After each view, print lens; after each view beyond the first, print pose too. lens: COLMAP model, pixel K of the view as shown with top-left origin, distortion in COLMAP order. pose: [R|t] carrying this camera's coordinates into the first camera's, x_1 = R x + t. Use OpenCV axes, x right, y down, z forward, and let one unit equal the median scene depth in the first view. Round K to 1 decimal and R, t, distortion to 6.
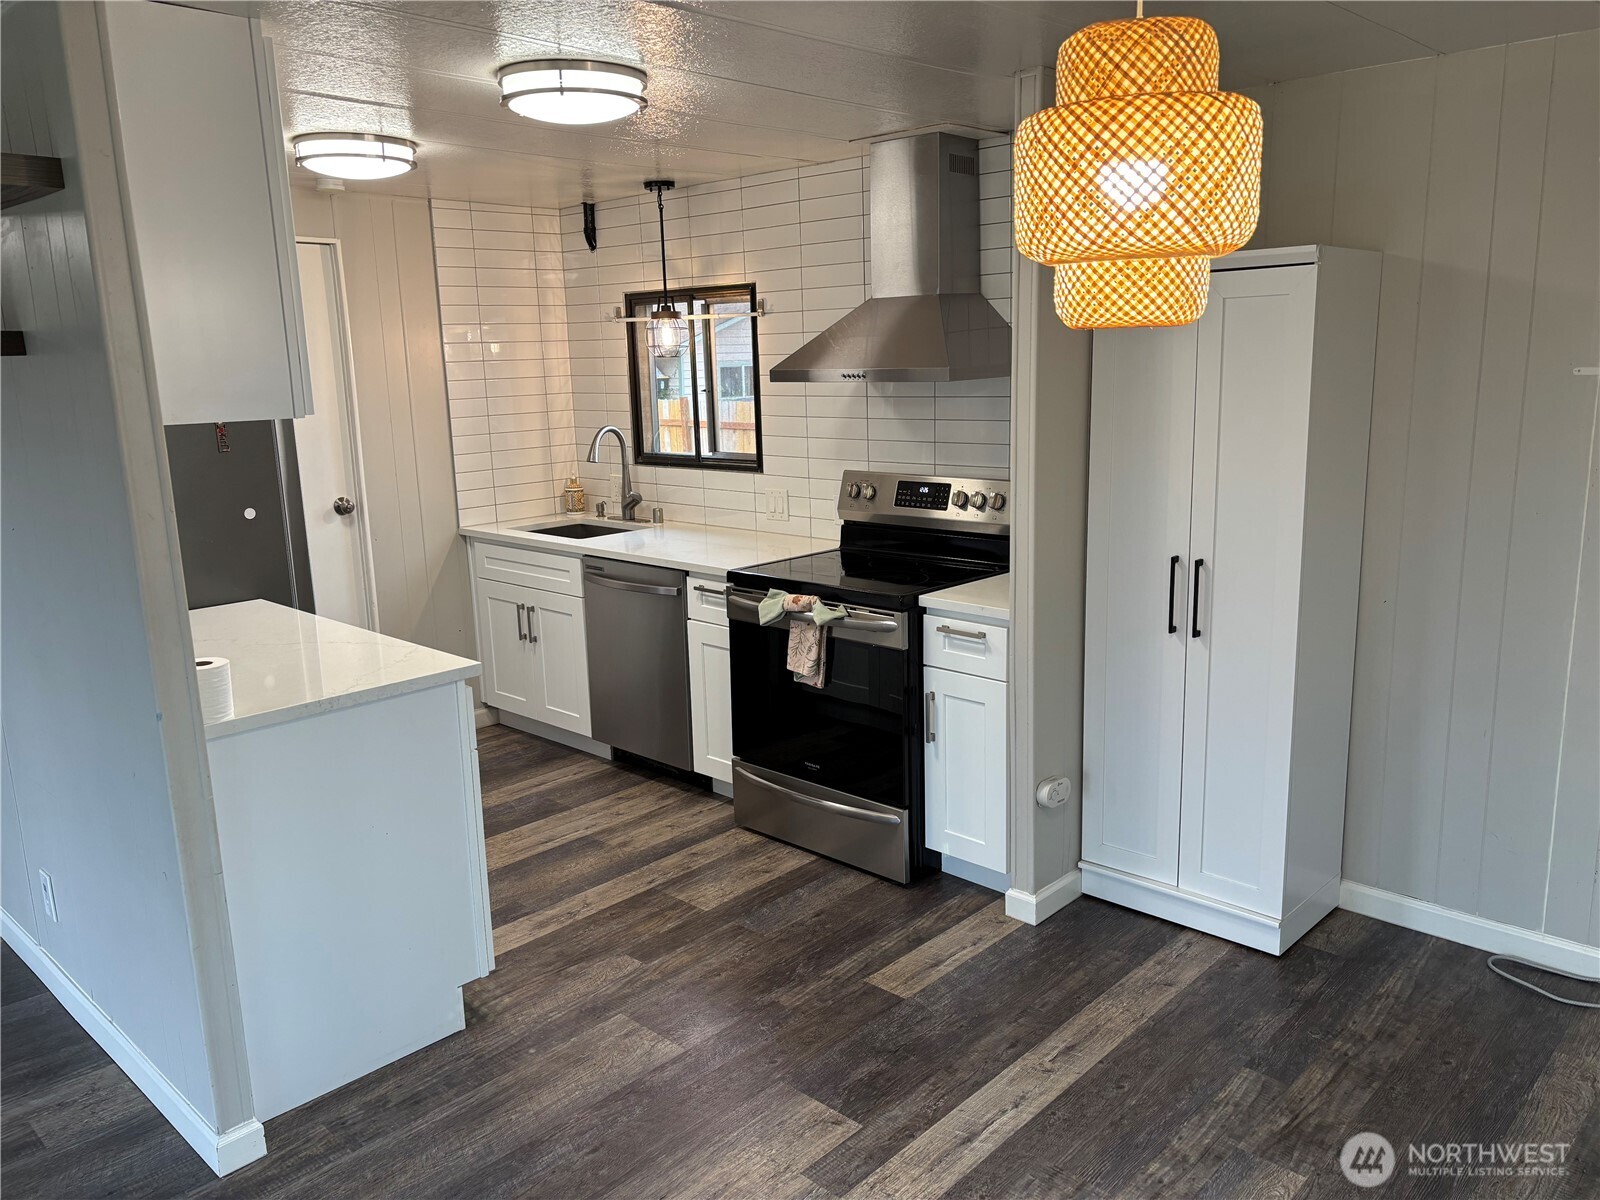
lens RADIAL K [[1205.9, 0, 797.2], [0, 1205.9, 597.6], [0, 0, 1]] dist [0.067947, -0.063539]
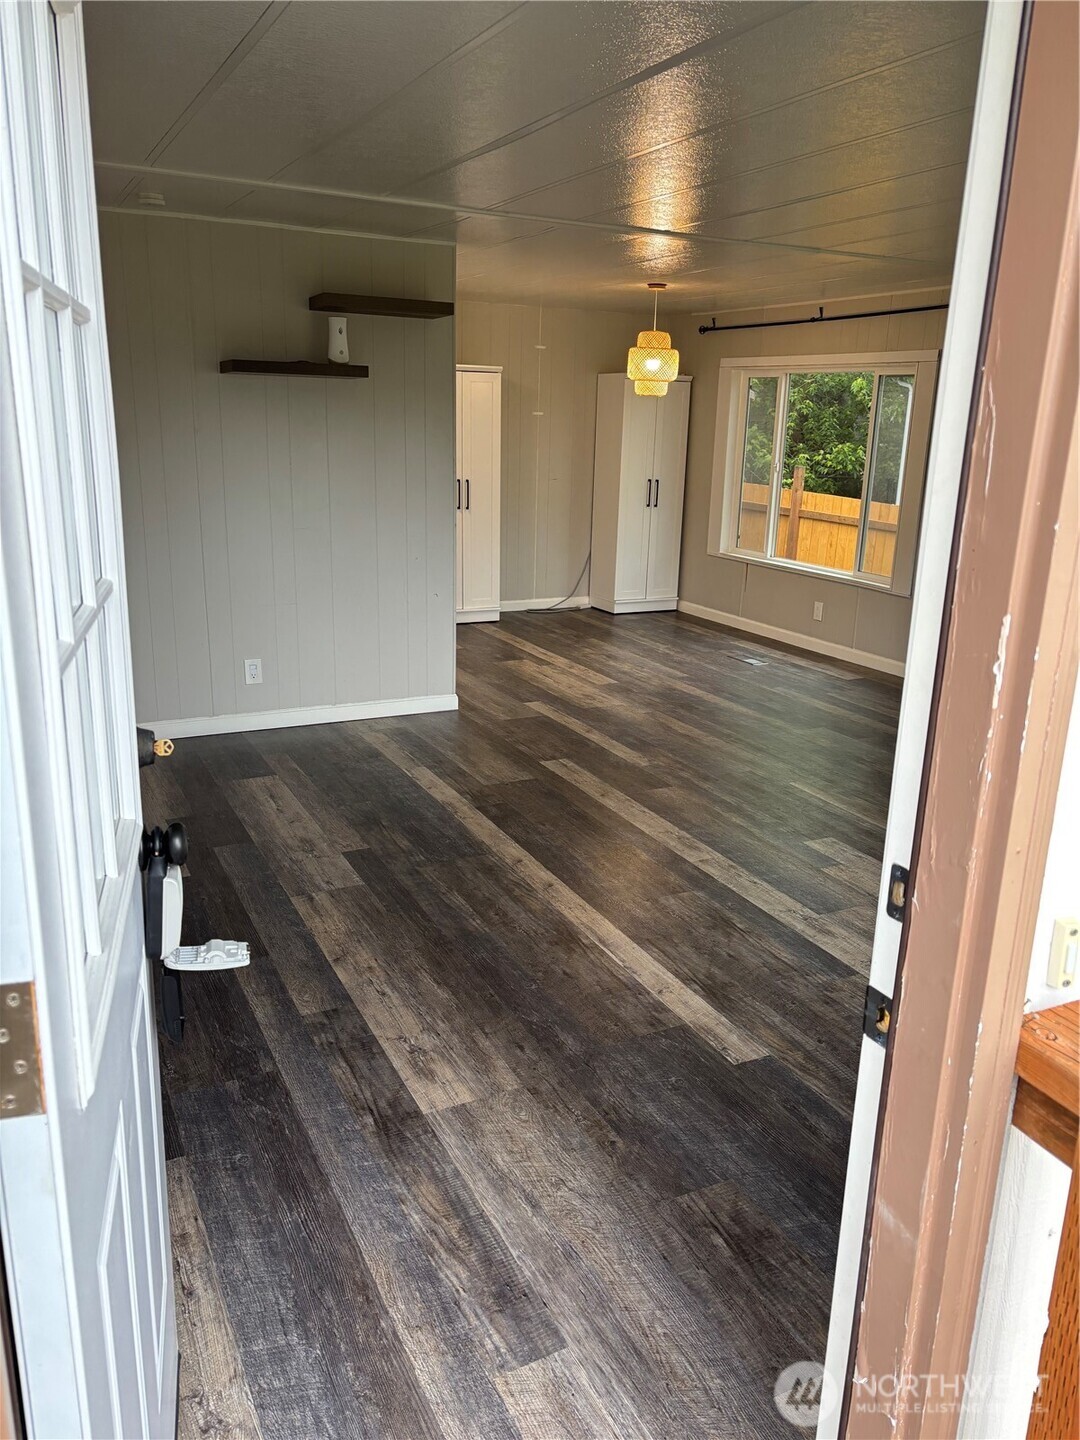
lens RADIAL K [[1085.3, 0, 543.8], [0, 1085.3, 722.7], [0, 0, 1]] dist [0.067947, -0.063539]
pose [[0.332678, -0.221226, 0.916725, -3.823808], [0.163723, 0.970882, 0.174880, 0.185185], [-0.928720, 0.091911, 0.359211, -0.003289]]
